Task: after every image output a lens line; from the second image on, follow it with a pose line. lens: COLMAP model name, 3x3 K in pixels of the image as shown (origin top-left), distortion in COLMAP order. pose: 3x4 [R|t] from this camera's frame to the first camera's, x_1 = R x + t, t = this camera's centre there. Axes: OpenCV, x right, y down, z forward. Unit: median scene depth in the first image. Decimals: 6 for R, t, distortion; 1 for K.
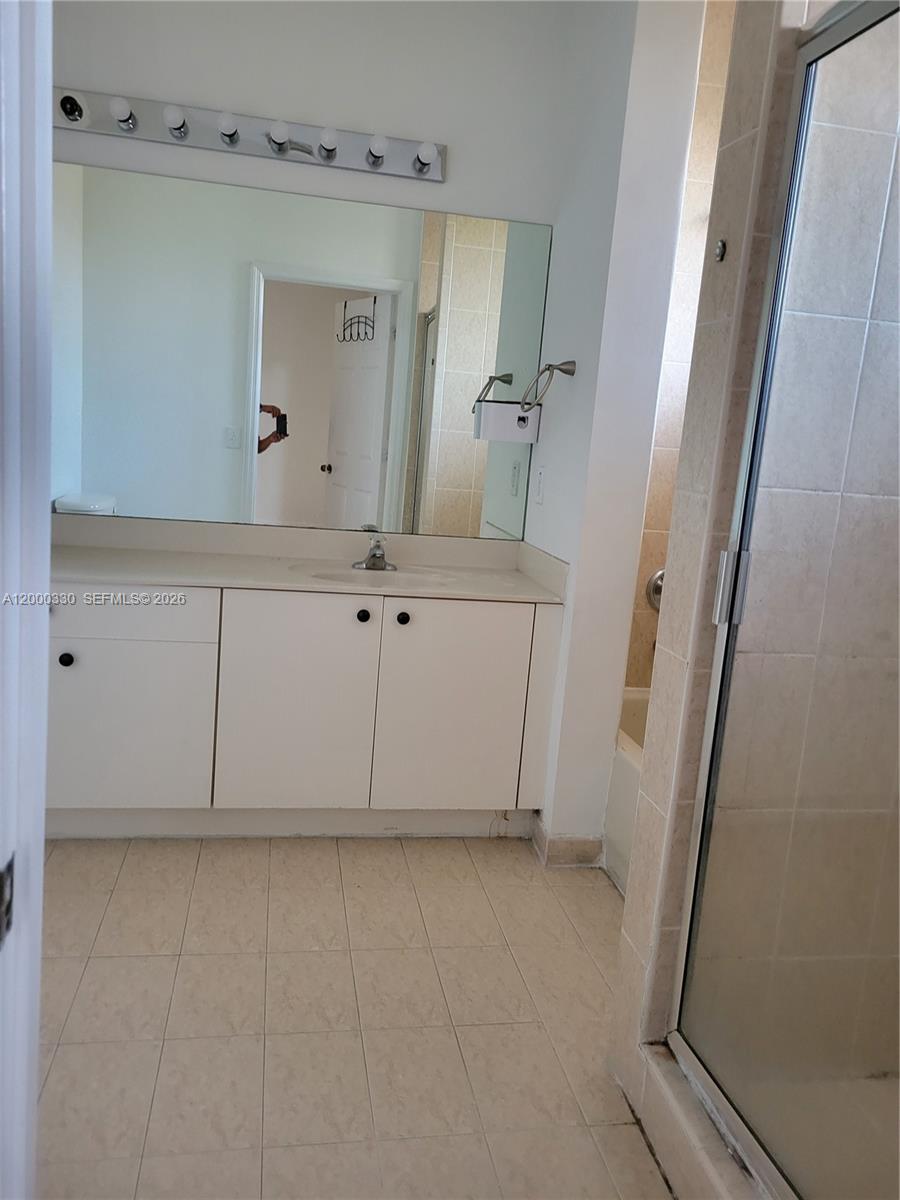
lens RADIAL K [[913.7, 0, 459.3], [0, 913.7, 533.4], [0, 0, 1]] dist [0.053016, -0.044206]
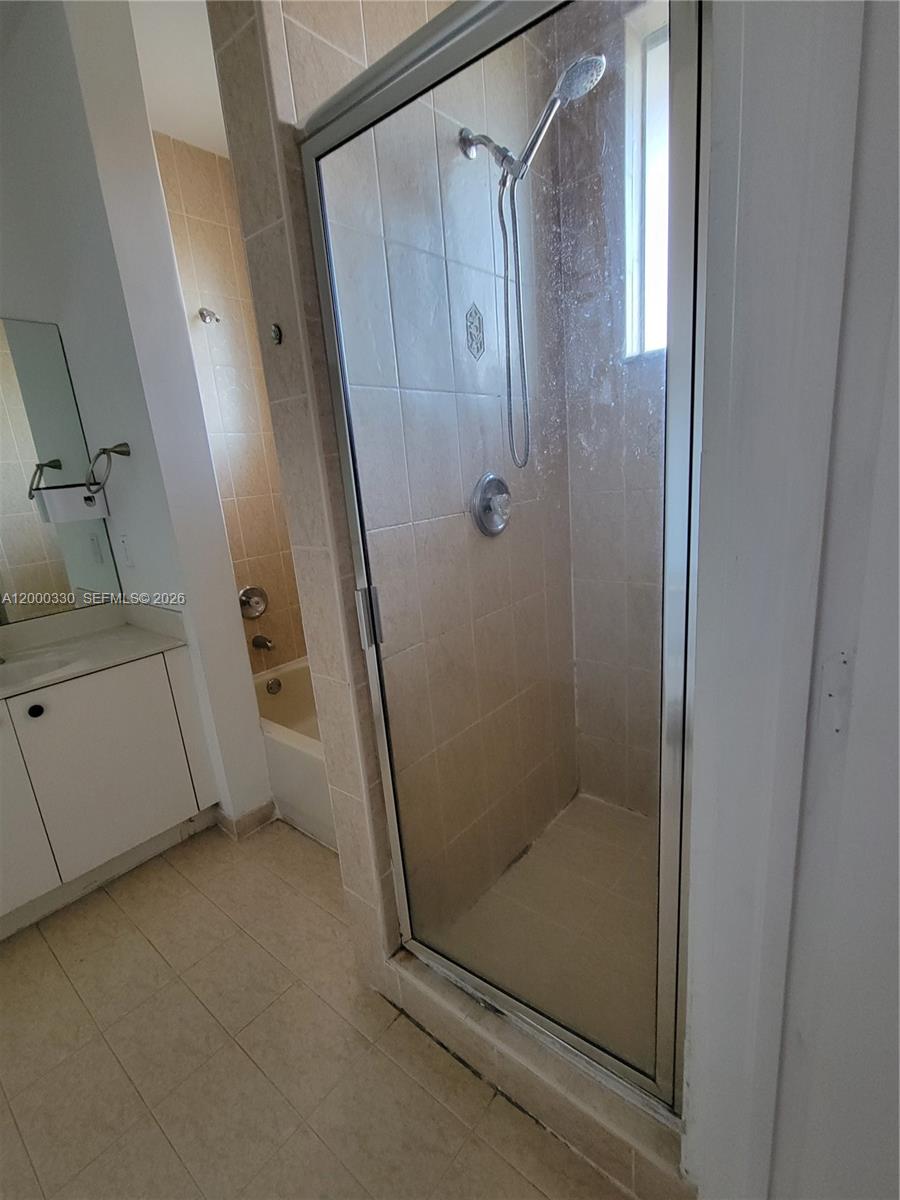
lens RADIAL K [[542.7, 0, 450.0], [0, 542.7, 600.0], [0, 0, 1]] dist [0.001623, -0.000567]
pose [[0.759611, -0.291379, 0.581455, -0.038391], [0.212733, 0.956163, 0.201239, -0.082037], [-0.614602, -0.029169, 0.788298, 0.329081]]
